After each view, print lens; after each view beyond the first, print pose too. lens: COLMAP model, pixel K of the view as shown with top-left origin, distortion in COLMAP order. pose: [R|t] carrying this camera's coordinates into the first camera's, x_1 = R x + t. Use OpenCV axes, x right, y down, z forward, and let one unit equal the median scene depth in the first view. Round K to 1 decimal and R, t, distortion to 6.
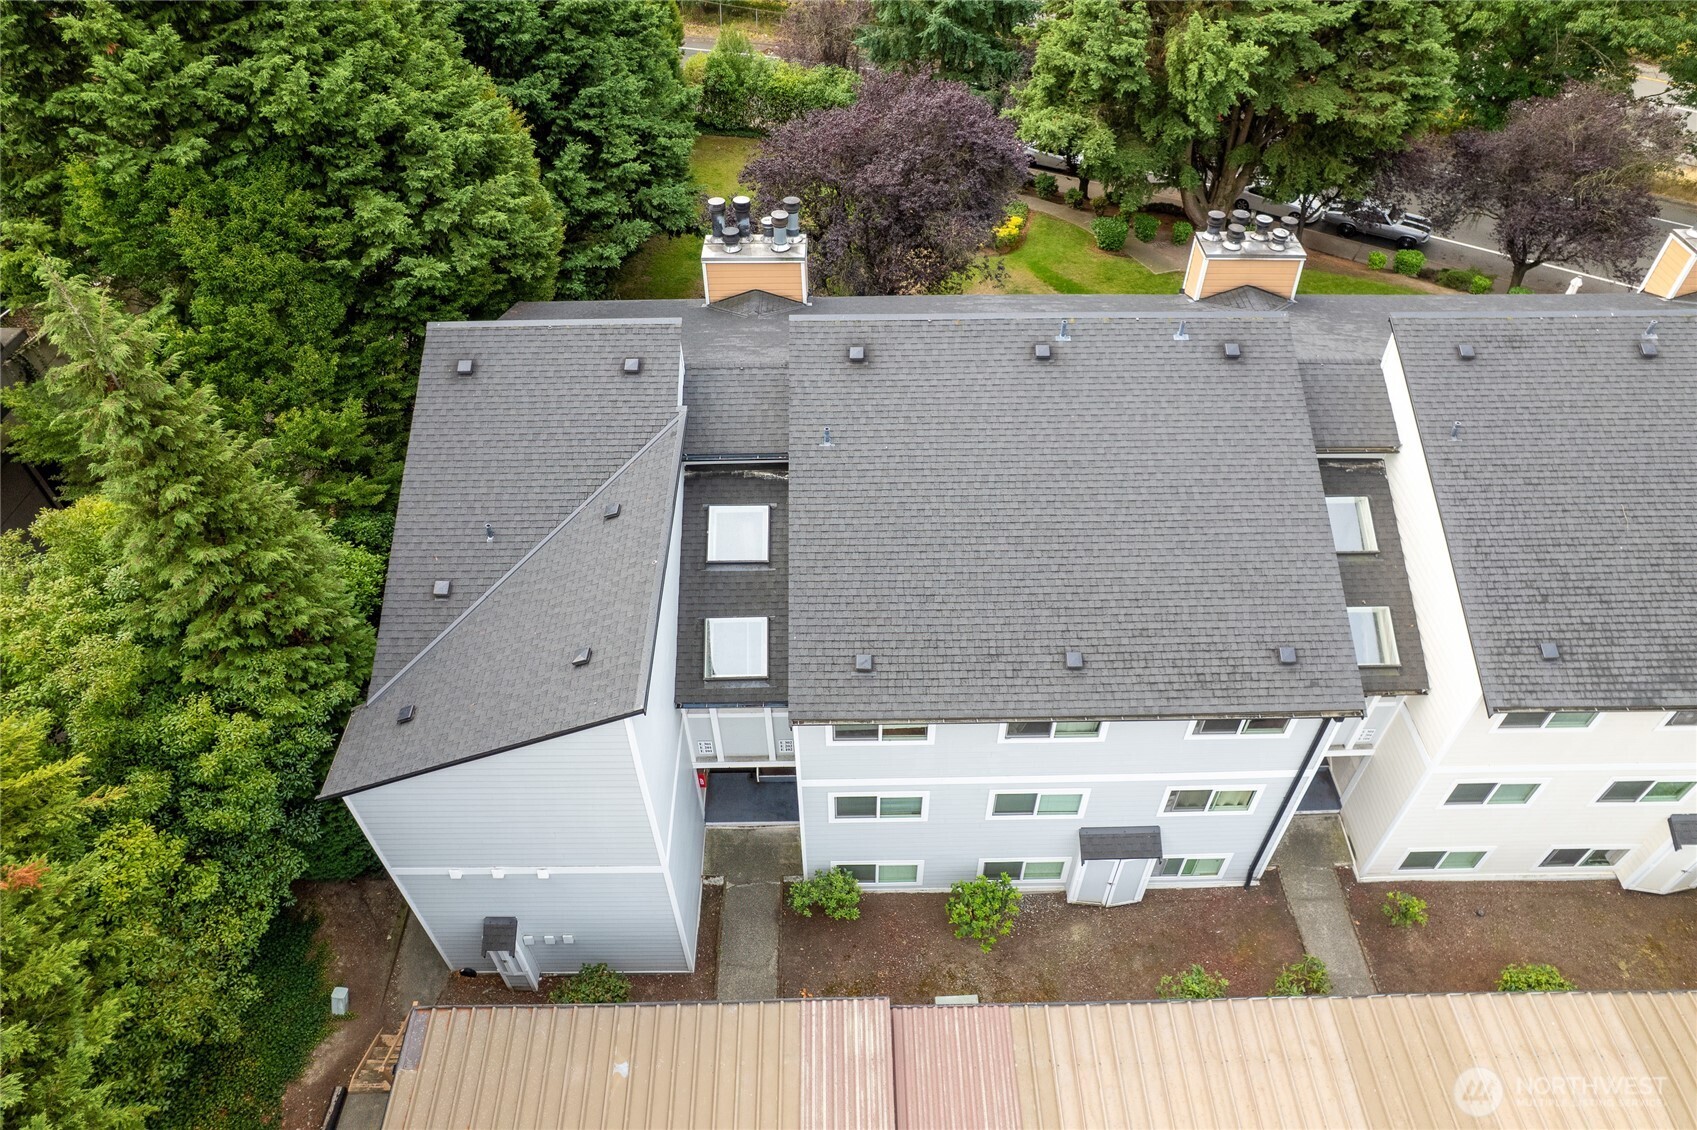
lens RADIAL K [[1078.7, 0, 858.5], [0, 1078.7, 563.7], [0, 0, 1]] dist [-0.079191, 0.075304]
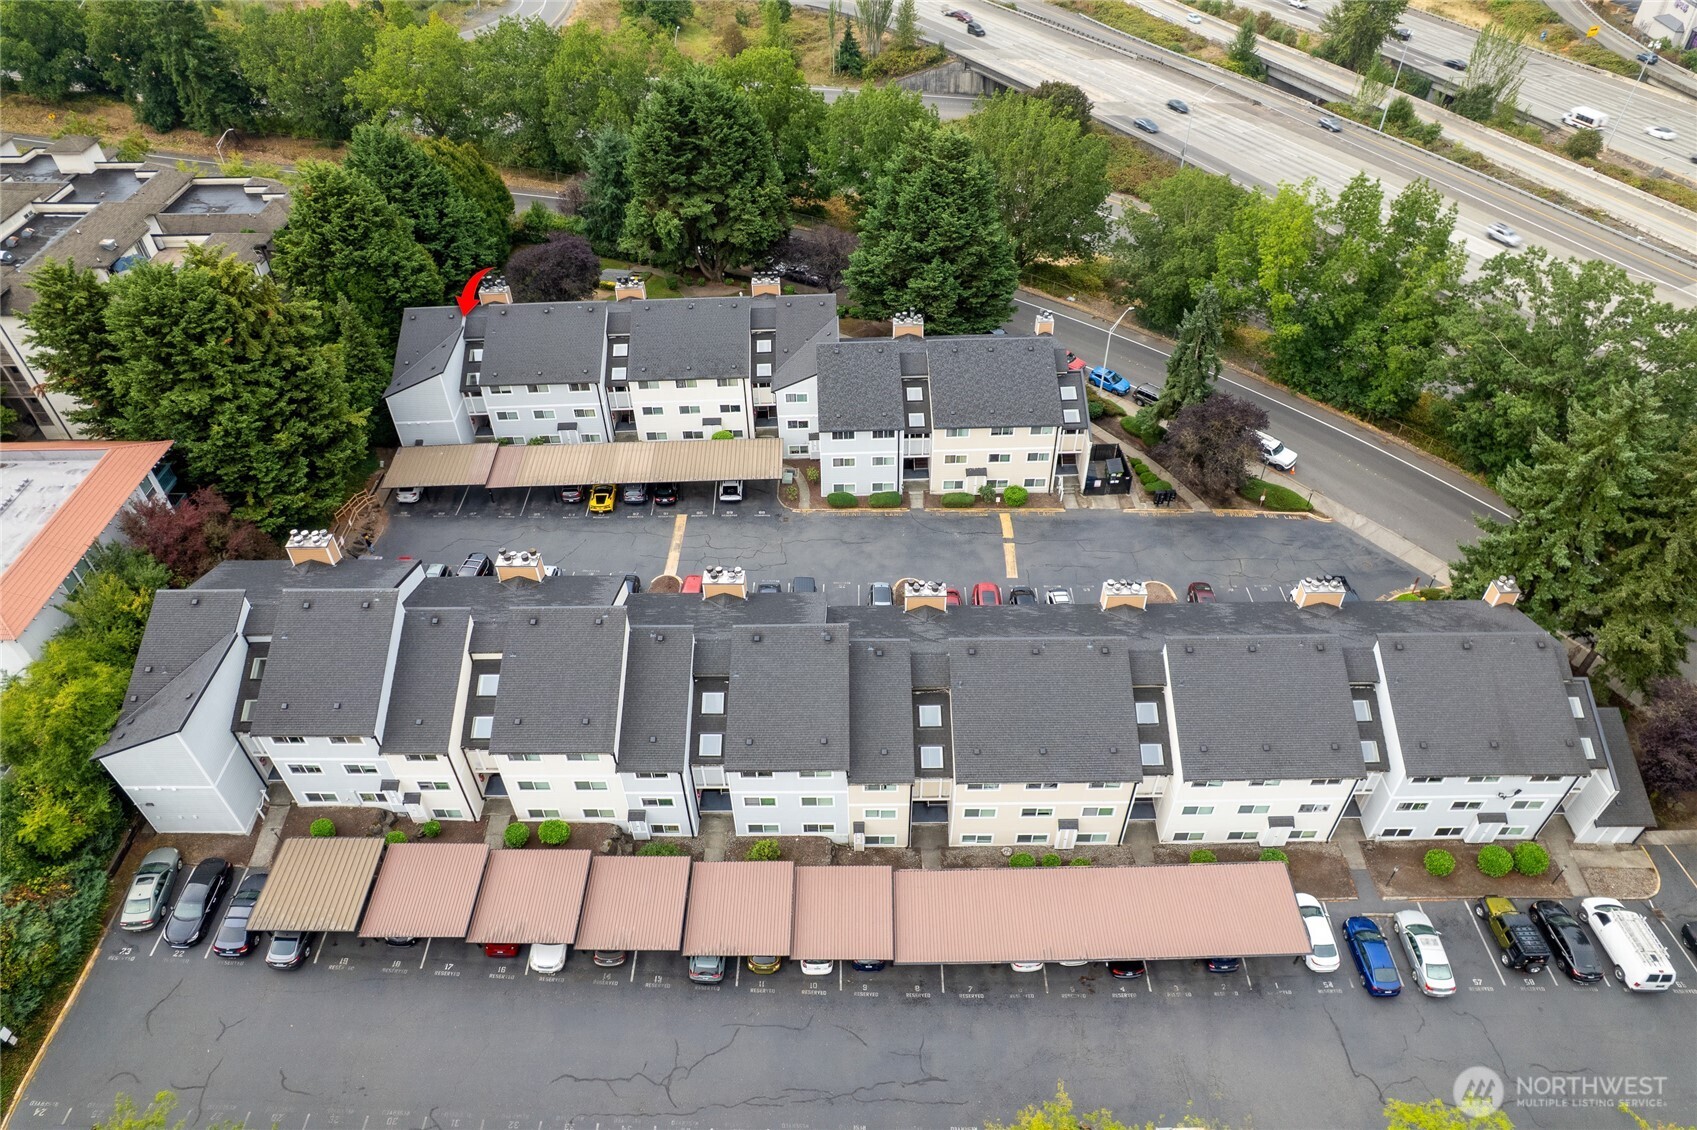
lens RADIAL K [[1078.7, 0, 858.5], [0, 1078.7, 563.7], [0, 0, 1]] dist [-0.079191, 0.075304]
pose [[0.999796, -0.018599, 0.007913, 1.238009], [0.018949, 0.998731, -0.046653, 0.936961], [-0.007036, 0.046793, 0.998880, -2.927429]]
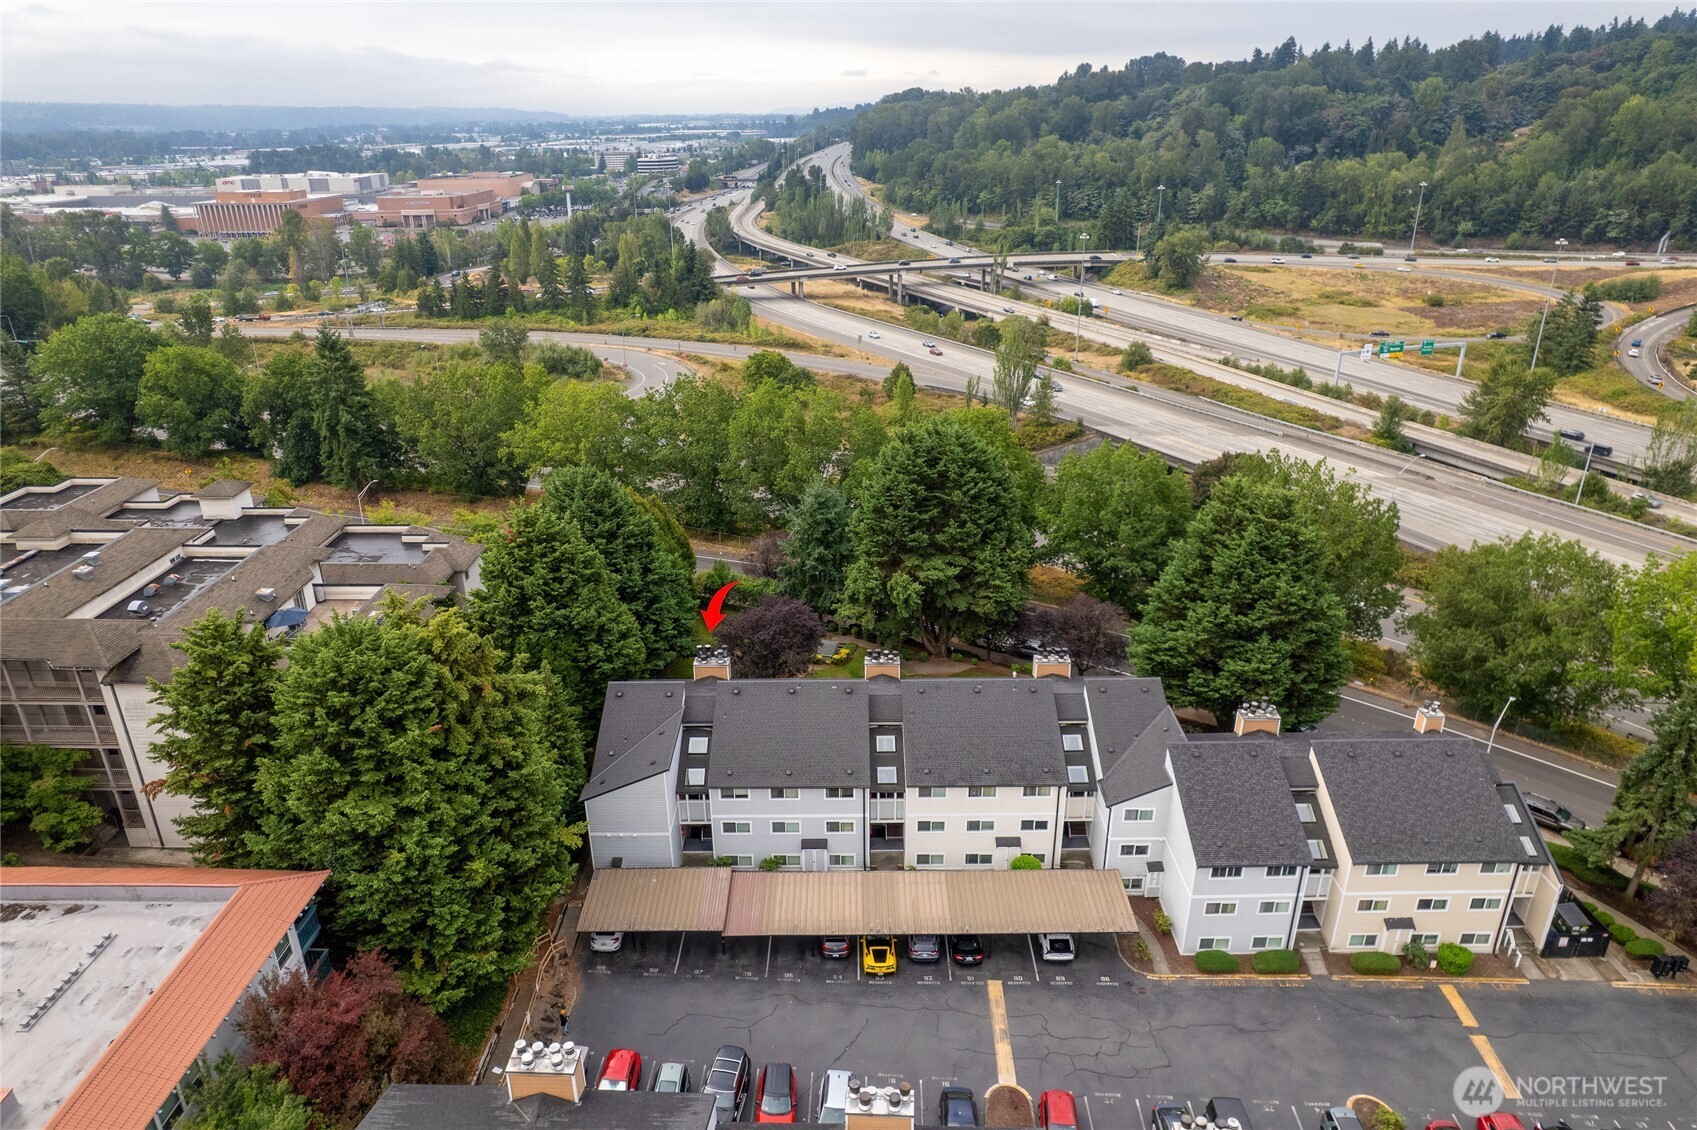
lens RADIAL K [[1078.7, 0, 858.5], [0, 1078.7, 563.7], [0, 0, 1]] dist [-0.079191, 0.075304]
pose [[0.999952, 0.001862, -0.009655, 0.371830], [-0.005353, 0.926743, -0.375657, 0.627099], [0.008248, 0.375691, 0.926708, -2.042957]]
